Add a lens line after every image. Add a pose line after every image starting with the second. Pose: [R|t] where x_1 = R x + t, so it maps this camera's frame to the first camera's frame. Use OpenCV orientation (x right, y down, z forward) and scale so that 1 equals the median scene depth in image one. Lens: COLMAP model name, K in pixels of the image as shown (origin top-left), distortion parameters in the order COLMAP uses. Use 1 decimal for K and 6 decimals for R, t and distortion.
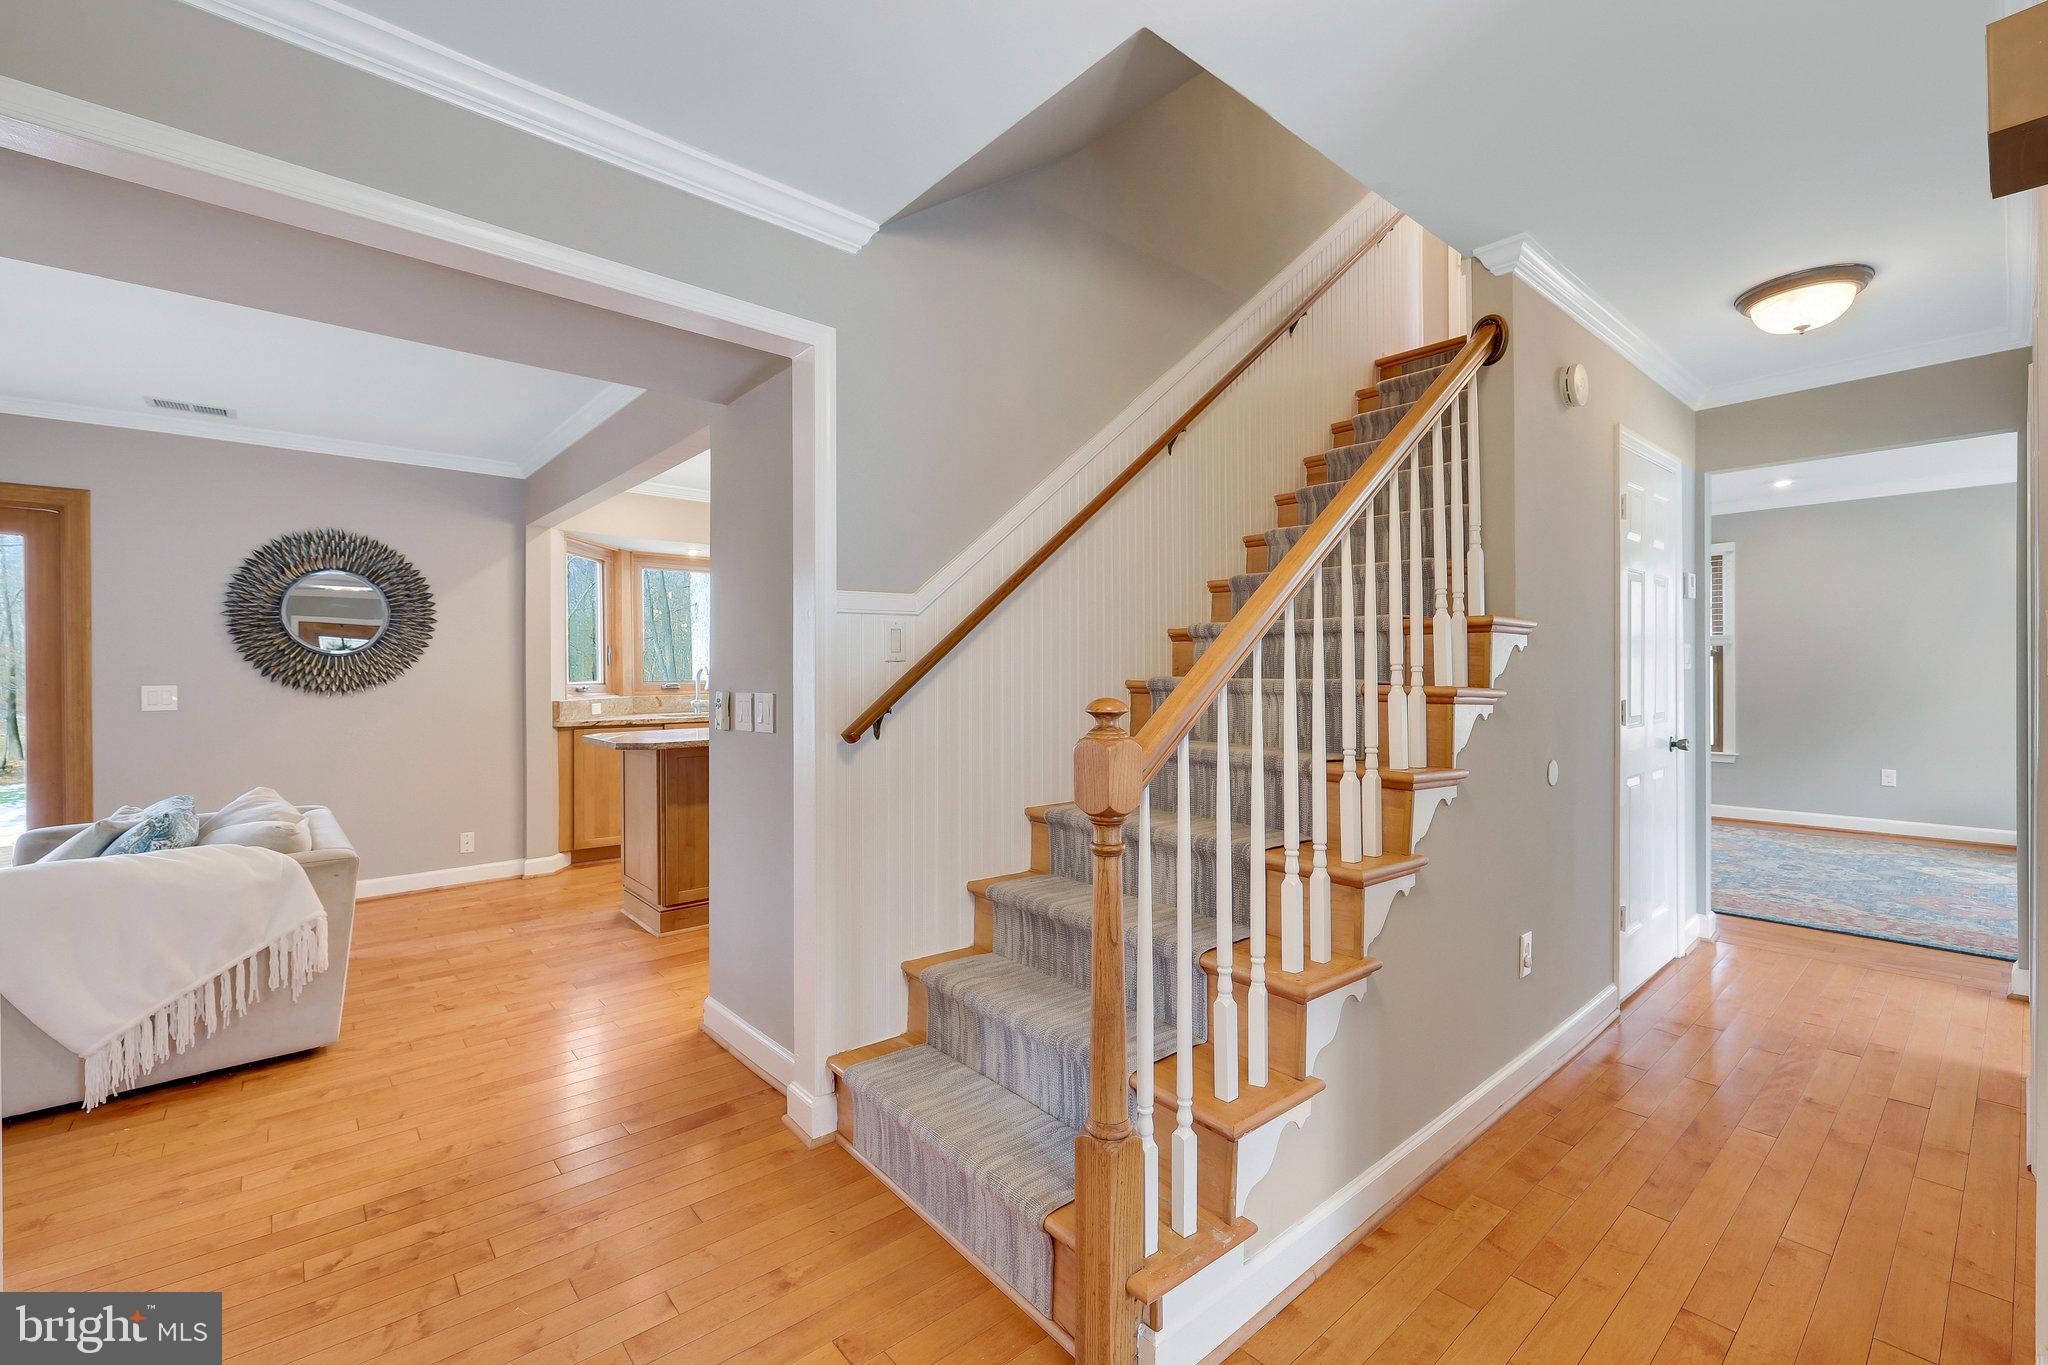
lens RADIAL K [[874.5, 0, 1029.5], [0, 874.5, 673.3], [0, 0, 1]] dist [-0.003122, 0.000000]
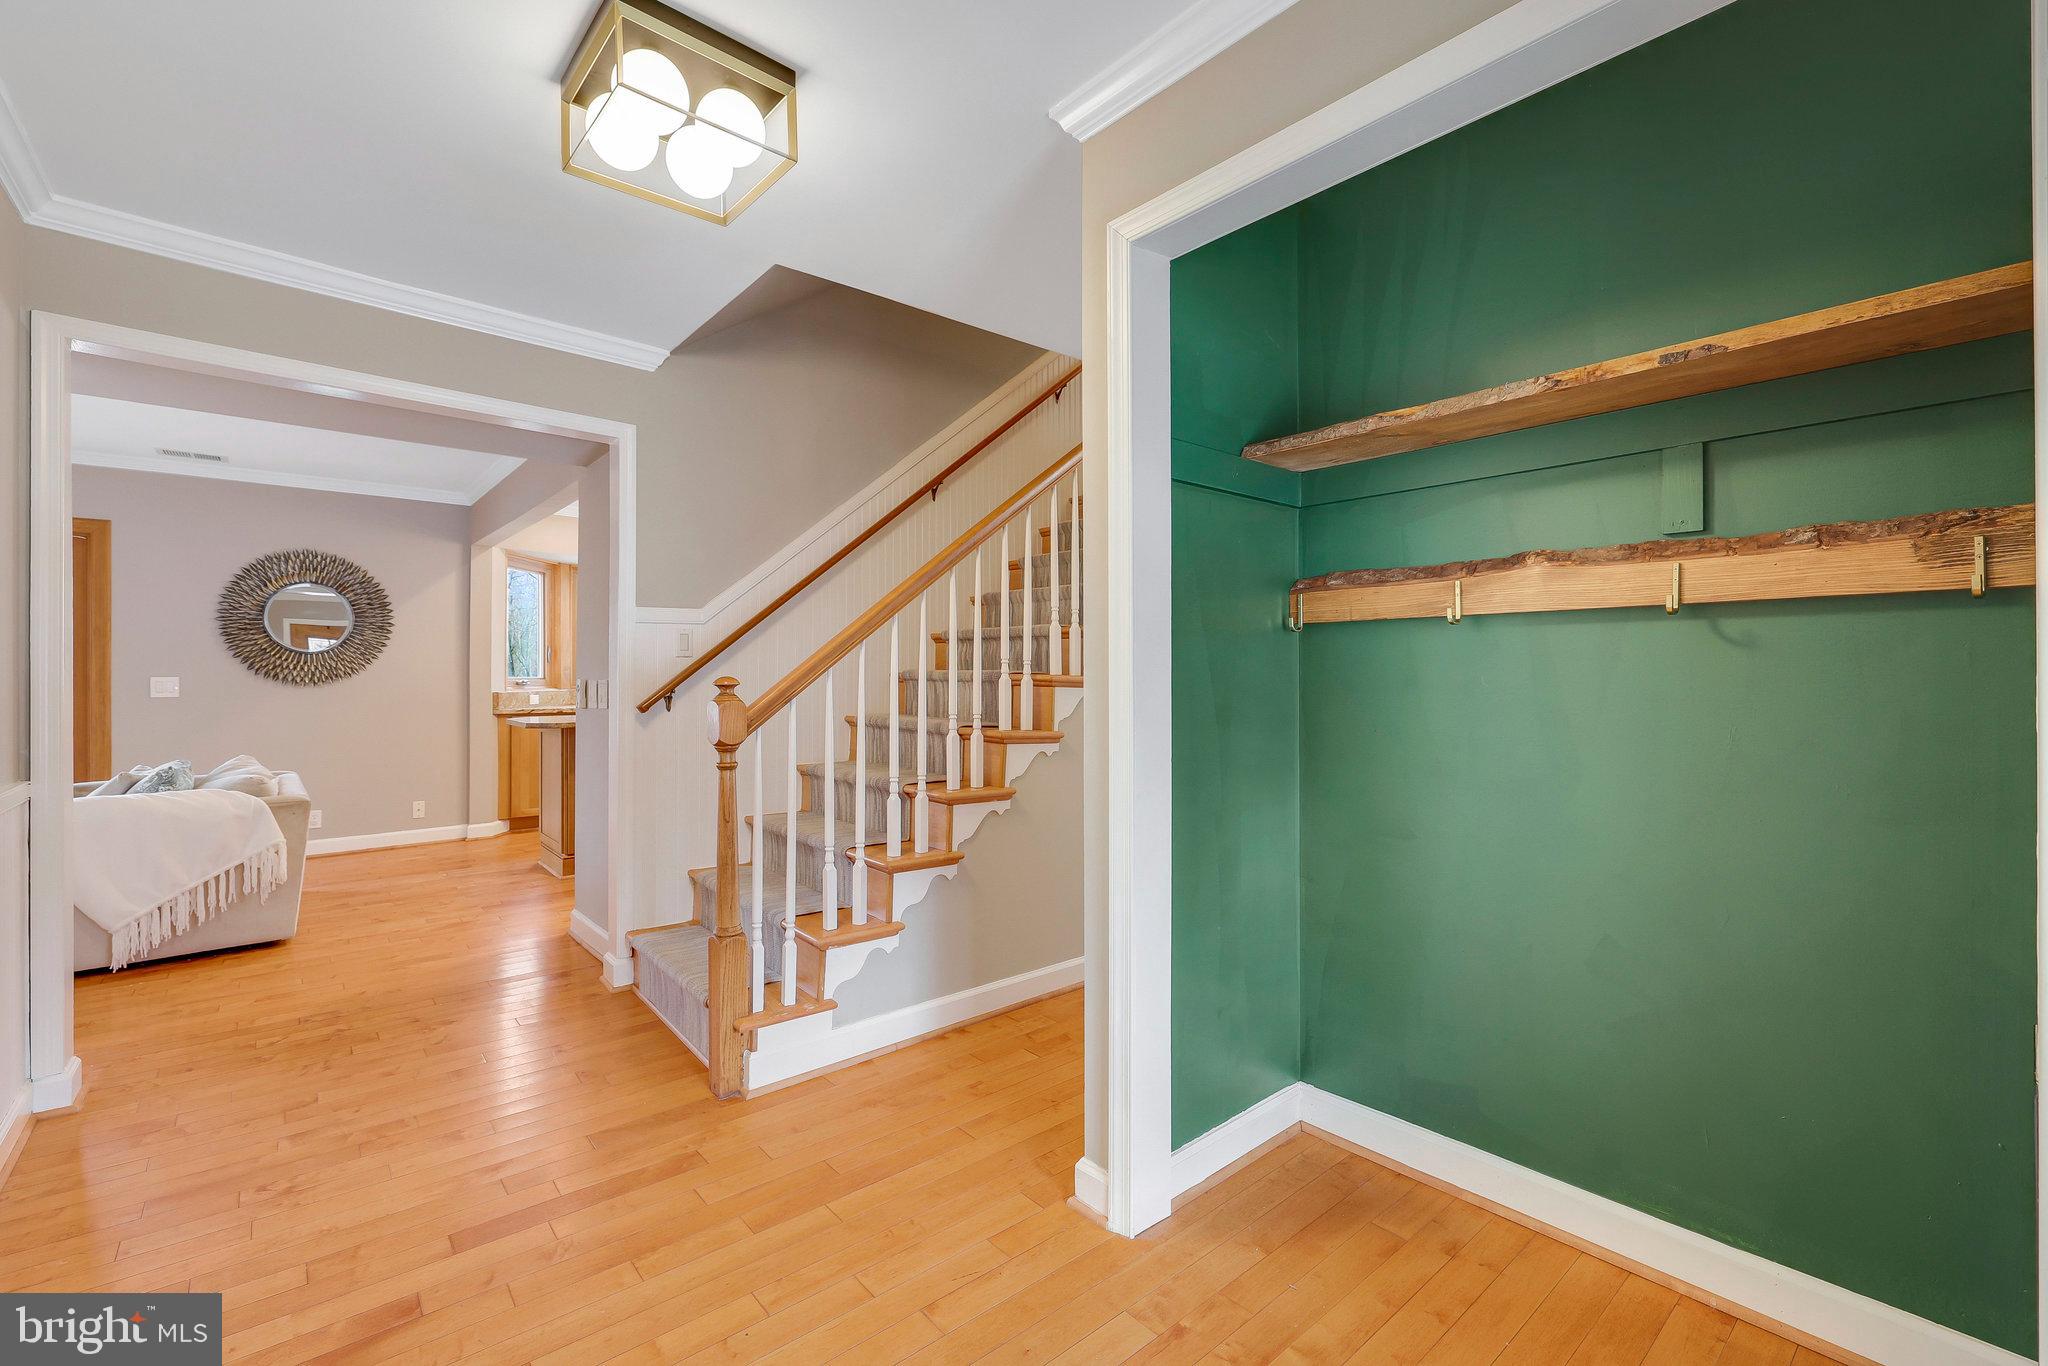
lens RADIAL K [[875.1, 0, 1023.5], [0, 875.1, 670.7], [0, 0, 1]] dist [-0.000600, -0.001238]
pose [[0.999979, 0.002472, -0.006002, 0.315068], [-0.002503, 0.999984, -0.005170, 0.011426], [0.005989, 0.005185, 0.999969, -0.321081]]
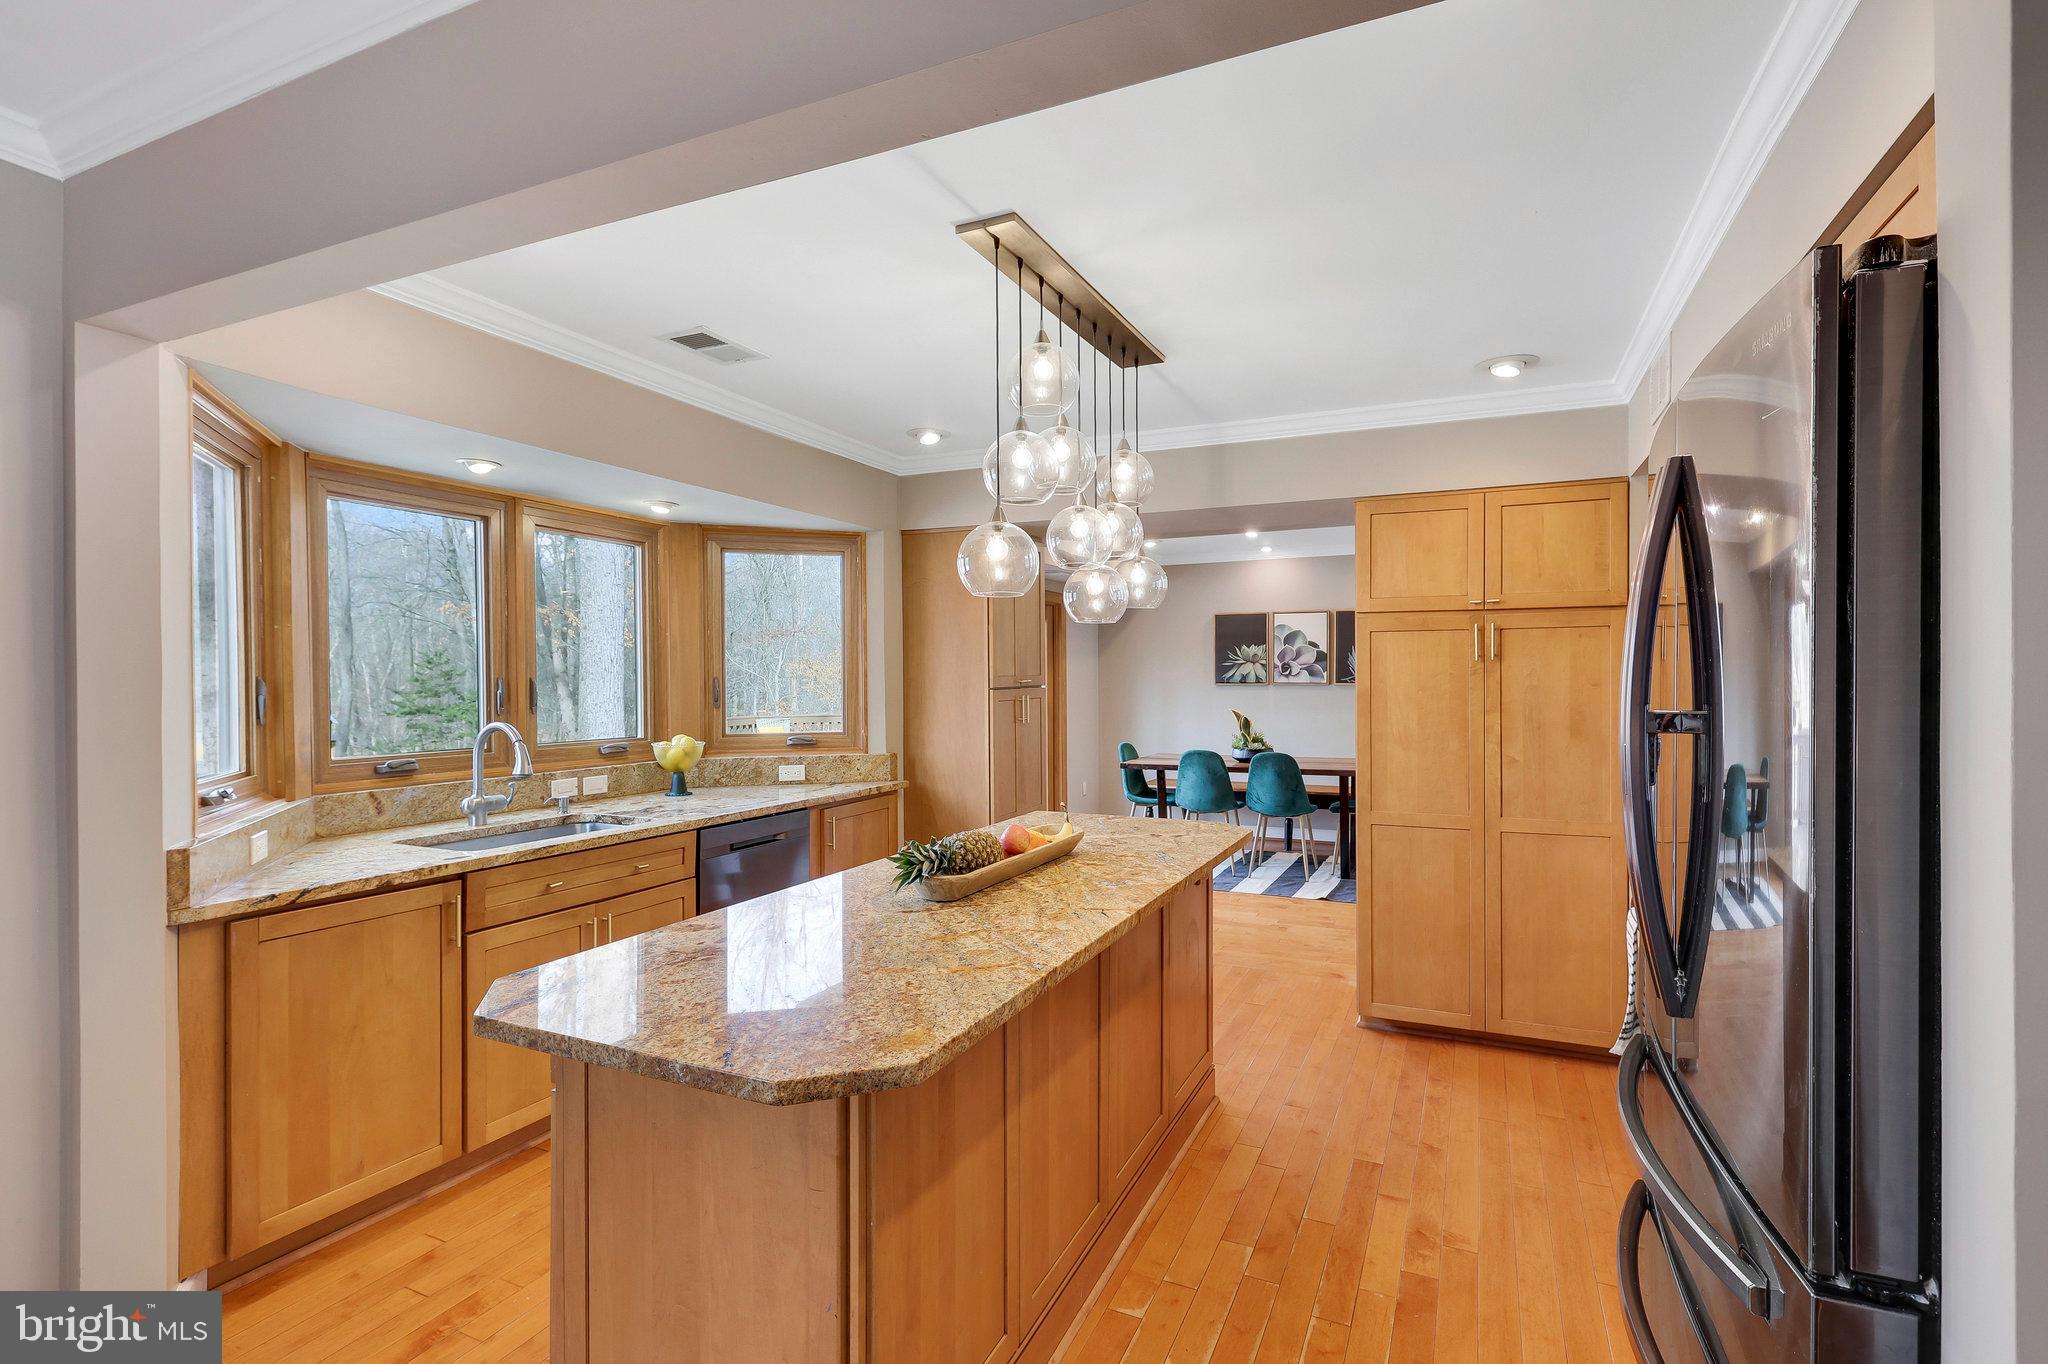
lens RADIAL K [[971.4, 0, 1030.0], [0, 971.4, 686.1], [0, 0, 1]] dist [-0.003101, -0.000085]
pose [[0.915499, -0.001161, 0.402318, -0.666596], [-0.001039, 0.999986, 0.005249, -0.061199], [-0.402318, -0.005224, 0.915485, 0.887589]]
